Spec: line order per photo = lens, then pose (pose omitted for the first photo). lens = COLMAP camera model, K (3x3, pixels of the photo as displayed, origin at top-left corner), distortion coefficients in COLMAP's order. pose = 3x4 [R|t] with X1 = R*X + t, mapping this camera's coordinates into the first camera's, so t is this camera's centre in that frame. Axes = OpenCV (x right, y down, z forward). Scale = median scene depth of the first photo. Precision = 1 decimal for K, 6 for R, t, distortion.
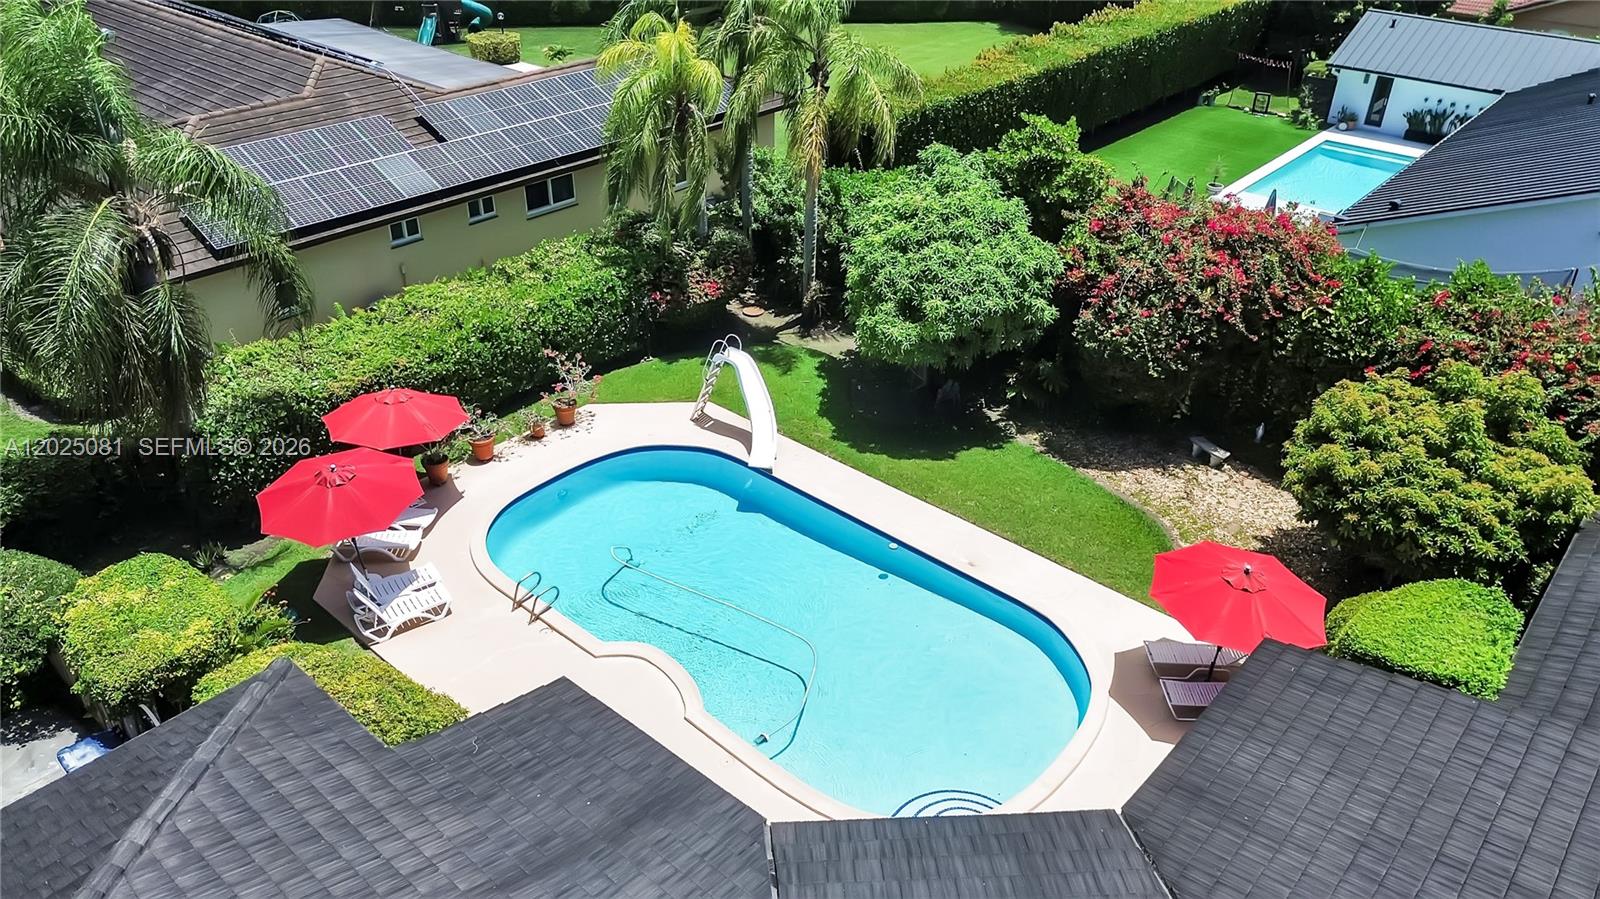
lens RADIAL K [[1126.7, 0, 800.0], [0, 1126.7, 449.5], [0, 0, 1]] dist [0.059866, -0.068124]
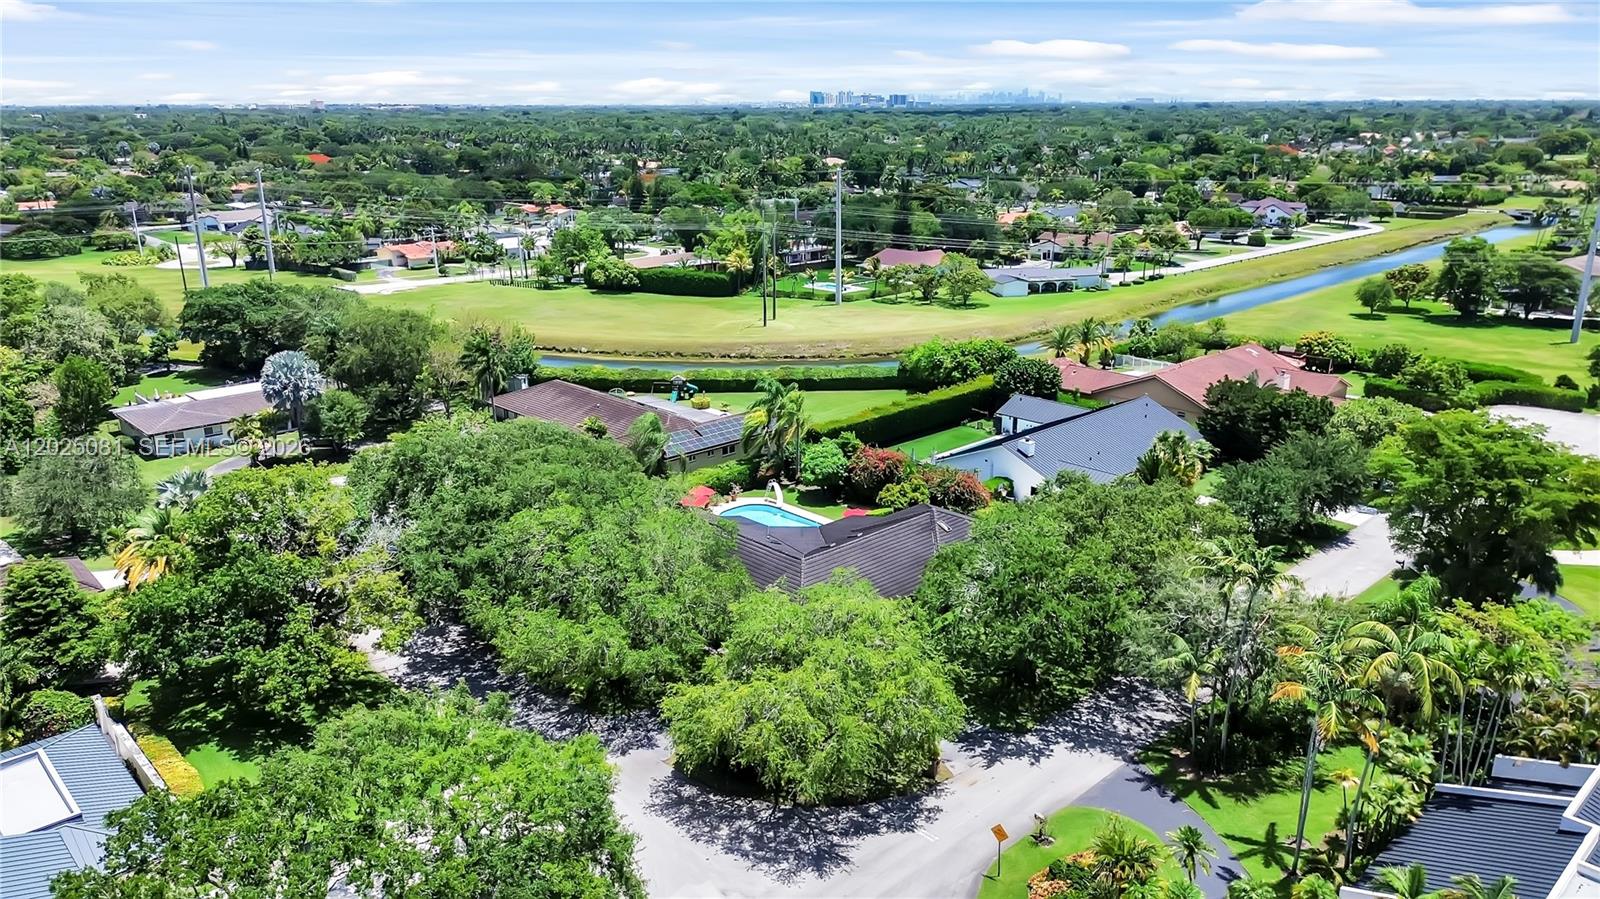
lens RADIAL K [[1126.7, 0, 800.0], [0, 1126.7, 449.5], [0, 0, 1]] dist [0.059866, -0.068124]
pose [[0.995810, 0.009420, -0.090965, 0.414485], [-0.032570, 0.965992, -0.256514, 0.860917], [0.085455, 0.258402, 0.962250, -3.060719]]
